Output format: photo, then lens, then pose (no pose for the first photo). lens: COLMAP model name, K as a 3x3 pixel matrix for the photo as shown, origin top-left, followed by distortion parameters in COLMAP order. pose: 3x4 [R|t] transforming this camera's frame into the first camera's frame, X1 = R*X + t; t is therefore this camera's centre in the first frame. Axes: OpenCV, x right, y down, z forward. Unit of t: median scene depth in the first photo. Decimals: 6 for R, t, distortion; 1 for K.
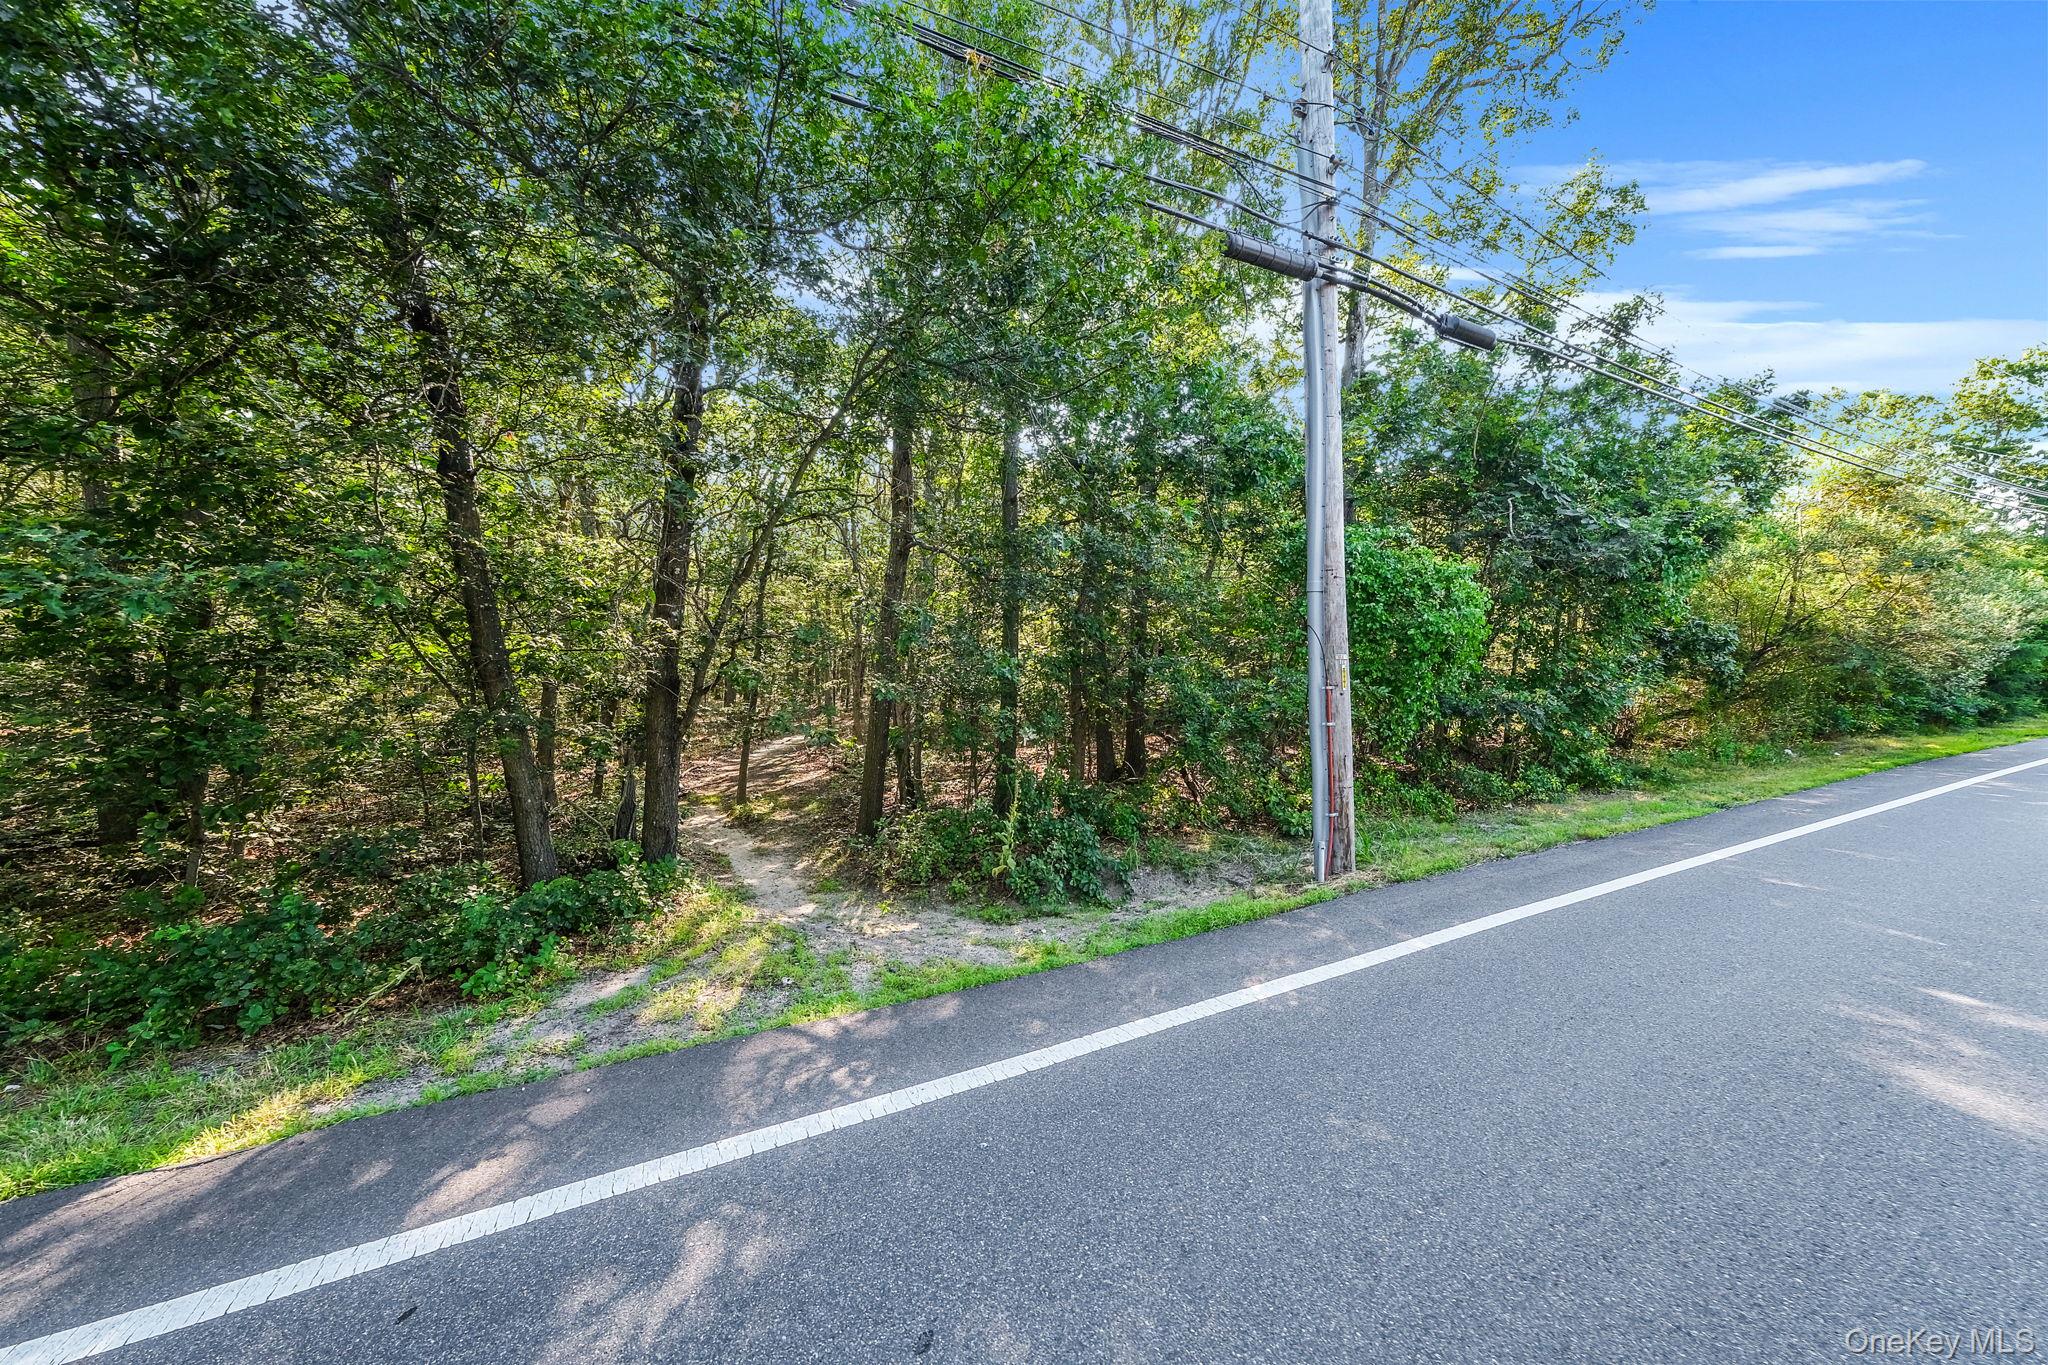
lens RADIAL K [[763.5, 0, 1024.0], [0, 763.5, 682.5], [0, 0, 1]] dist [0.002182, 0.000098]
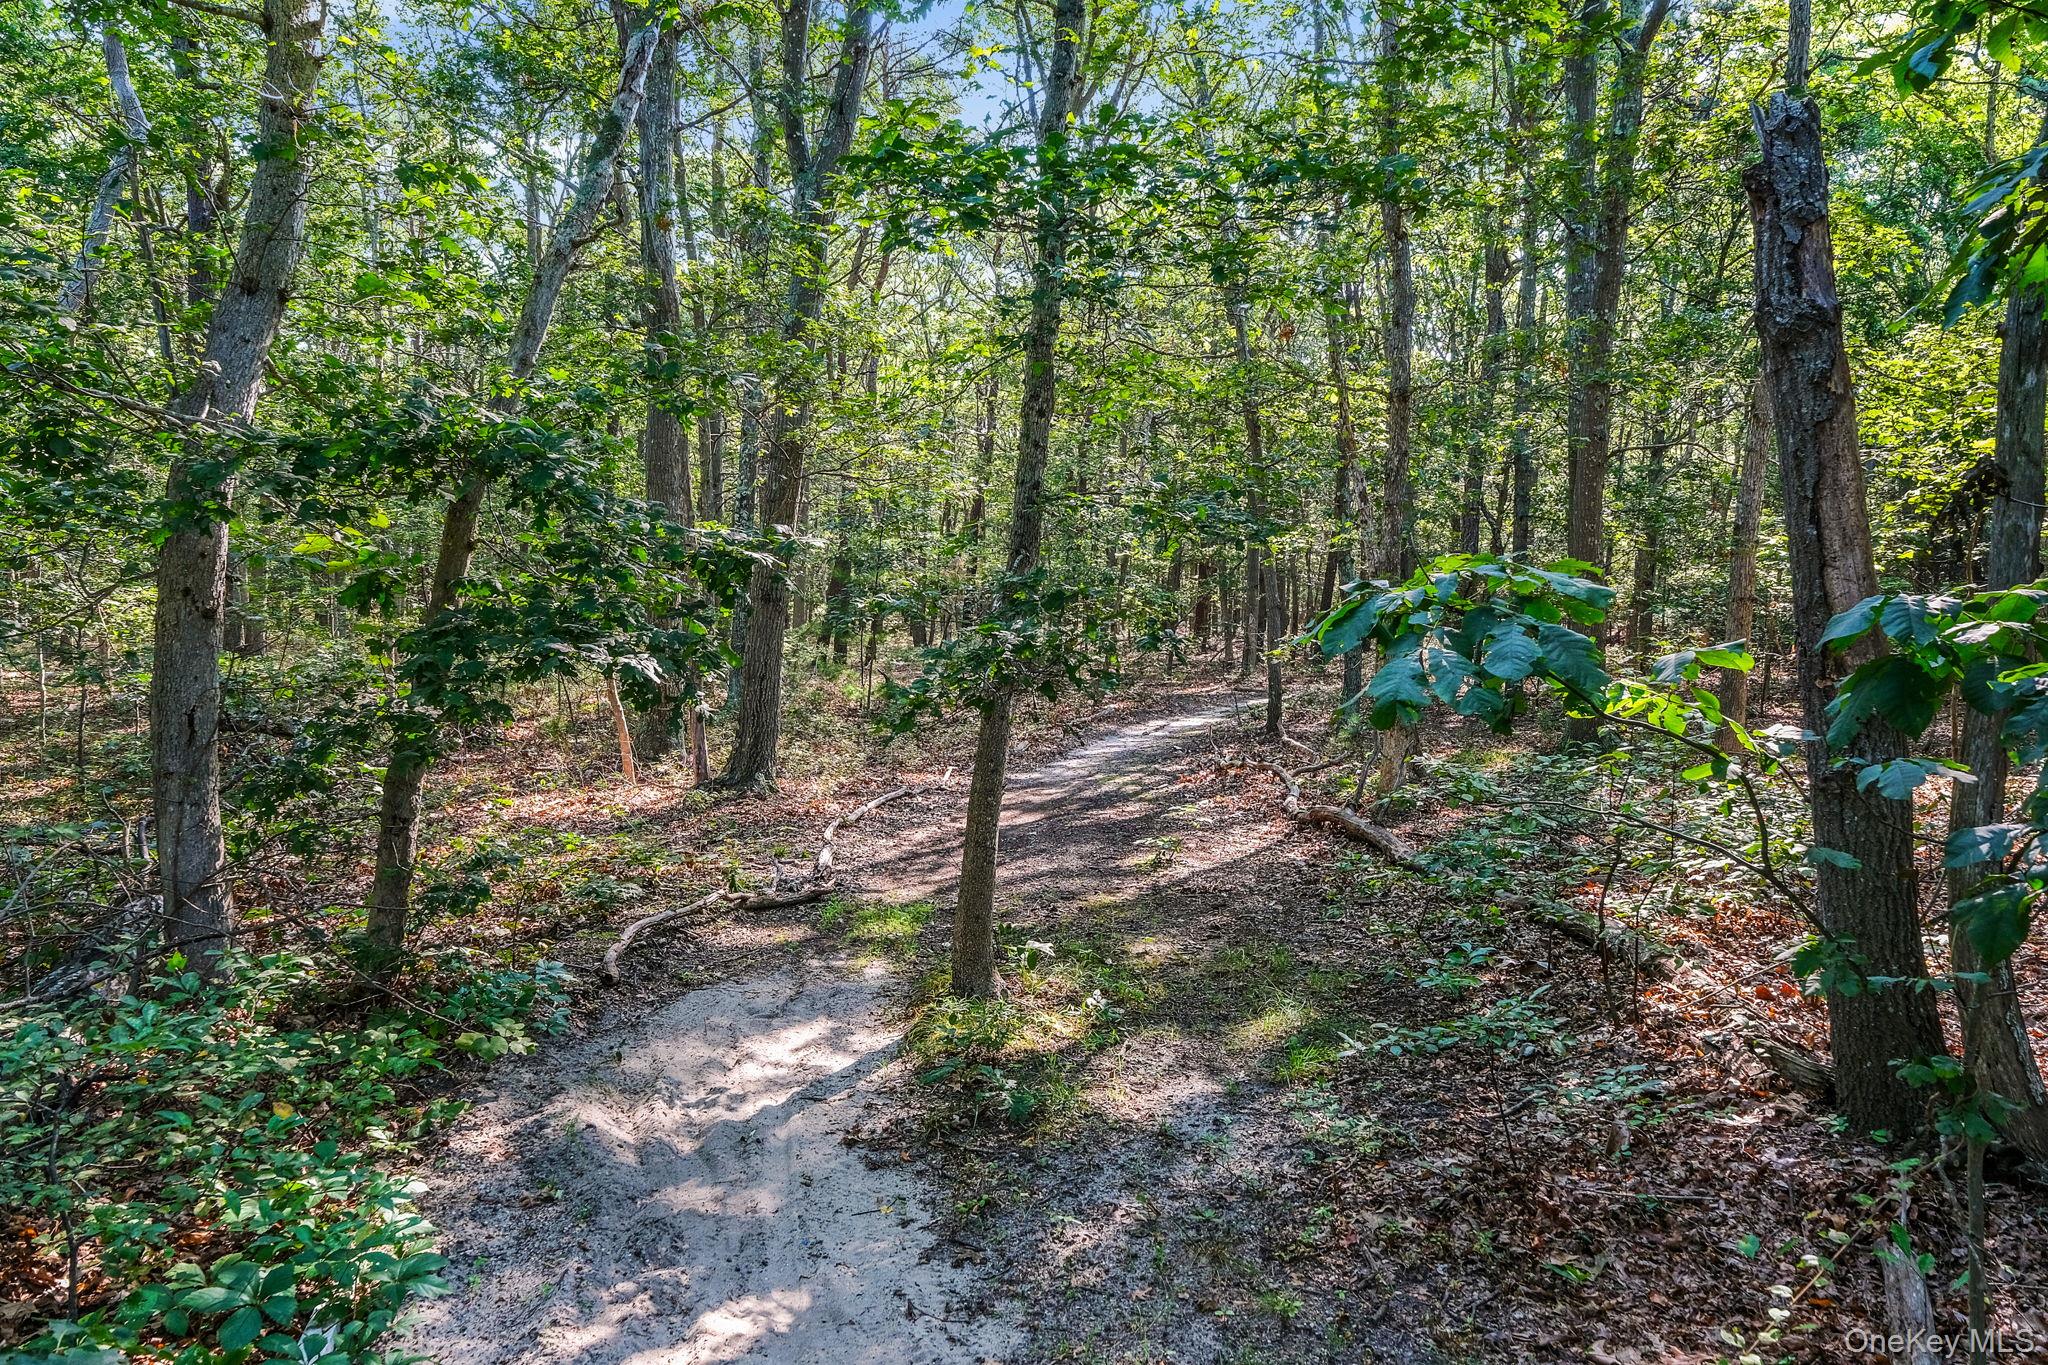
lens RADIAL K [[763.5, 0, 1024.0], [0, 763.5, 682.5], [0, 0, 1]] dist [0.002182, 0.000098]
pose [[0.894215, -0.004739, -0.447614, -0.331763], [0.000847, 0.999960, -0.008894, 0.094239], [0.447638, 0.007574, 0.894183, 1.049930]]
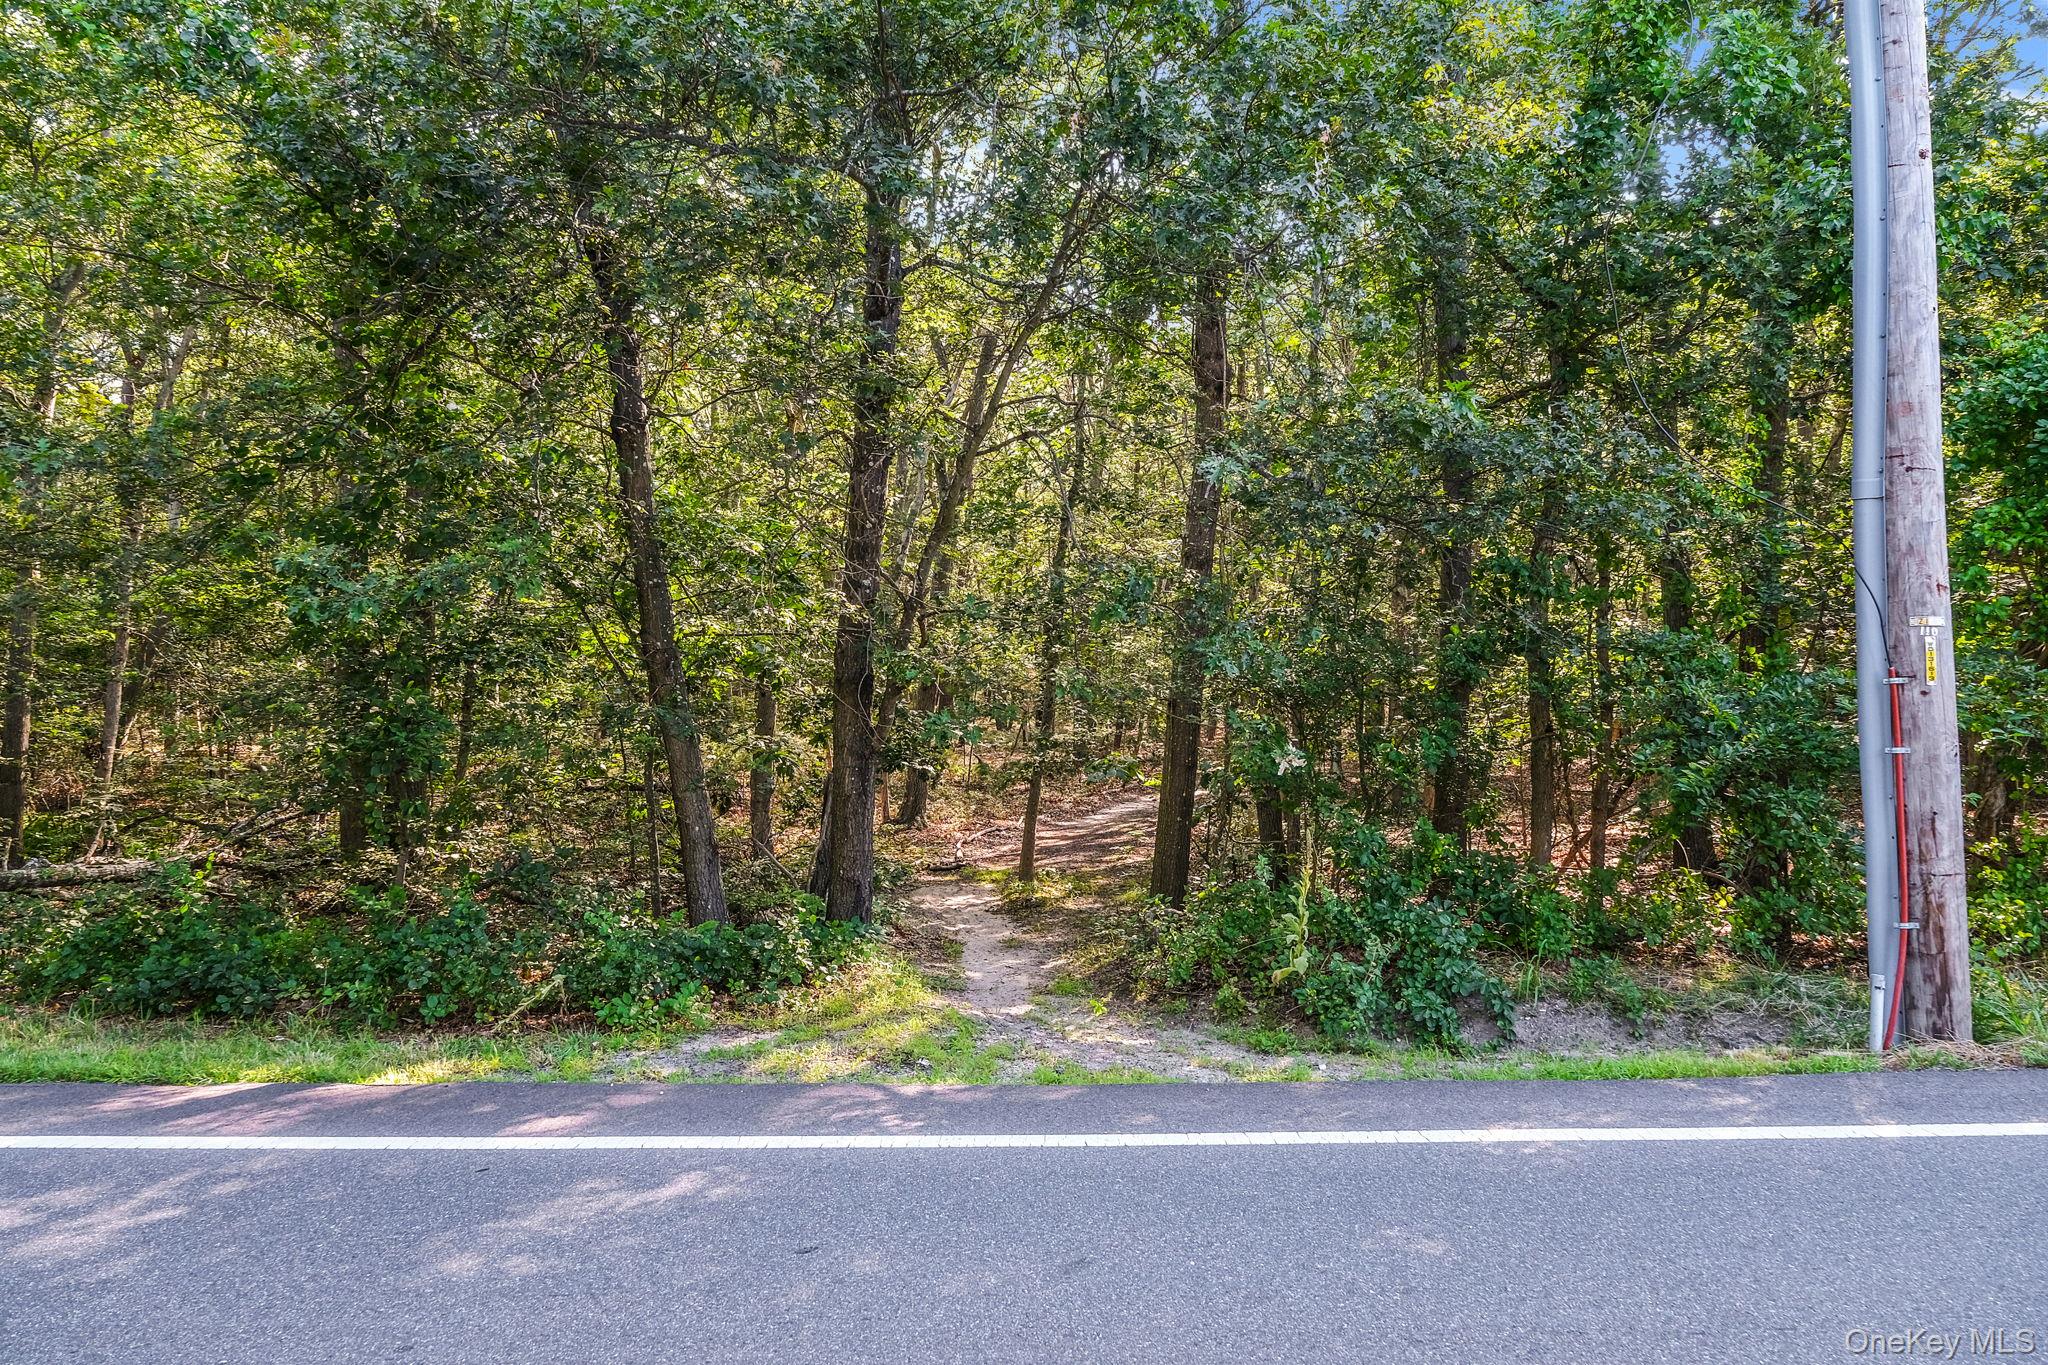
lens RADIAL K [[2100.2, 0, 1024.0], [0, 2100.2, 682.5], [0, 0, 1]] dist [-0.106382, 0.011868]
pose [[0.837663, -0.006309, -0.546151, 0.725629], [-0.007631, 0.999701, -0.023252, 0.048491], [0.546134, 0.023645, 0.837364, -0.552847]]
